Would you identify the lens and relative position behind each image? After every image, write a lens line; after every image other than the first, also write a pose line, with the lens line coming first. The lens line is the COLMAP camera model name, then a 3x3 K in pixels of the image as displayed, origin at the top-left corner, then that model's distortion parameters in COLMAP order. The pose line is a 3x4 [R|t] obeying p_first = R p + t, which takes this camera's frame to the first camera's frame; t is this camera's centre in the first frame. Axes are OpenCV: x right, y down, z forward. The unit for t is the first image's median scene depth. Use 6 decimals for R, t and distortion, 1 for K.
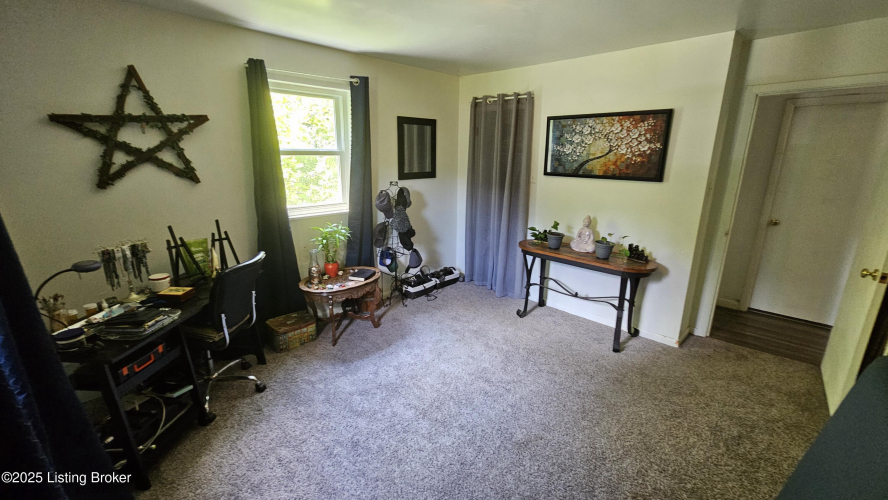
lens RADIAL K [[364.9, 0, 443.5], [0, 364.9, 244.2], [0, 0, 1]] dist [0.002914, -0.000298]
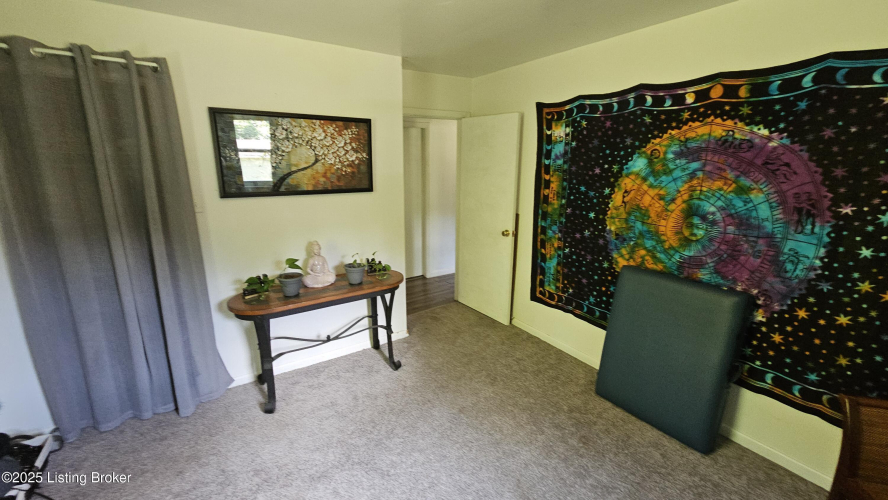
lens RADIAL K [[364.9, 0, 442.3], [0, 364.9, 247.8], [0, 0, 1]] dist [0.002914, -0.000298]
pose [[0.204892, -0.234255, 0.950339, -0.340720], [0.238045, 0.953711, 0.183764, -0.157921], [-0.949397, 0.188571, 0.251171, 0.581659]]
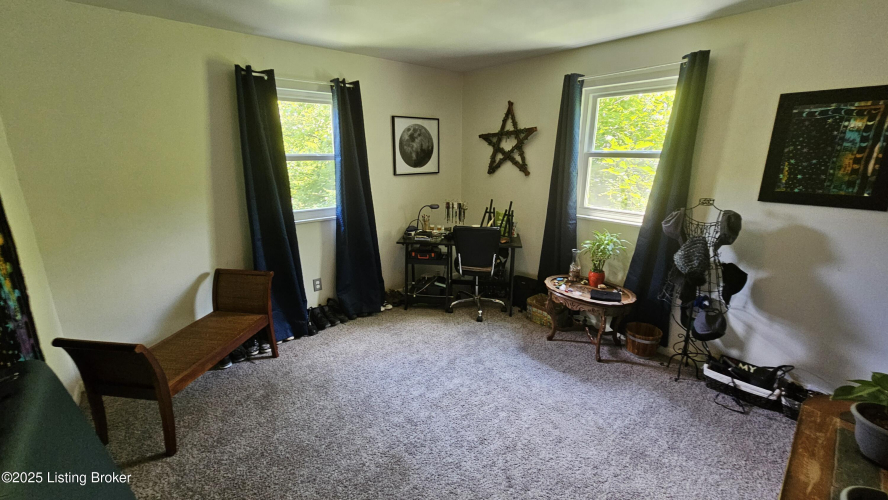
lens RADIAL K [[364.9, 0, 447.4], [0, 364.9, 246.8], [0, 0, 1]] dist [0.002914, -0.000298]
pose [[-0.068428, 0.249362, -0.965990, 0.667650], [-0.251032, 0.932803, 0.258577, -0.169658], [0.965557, 0.260188, -0.001232, 0.664118]]
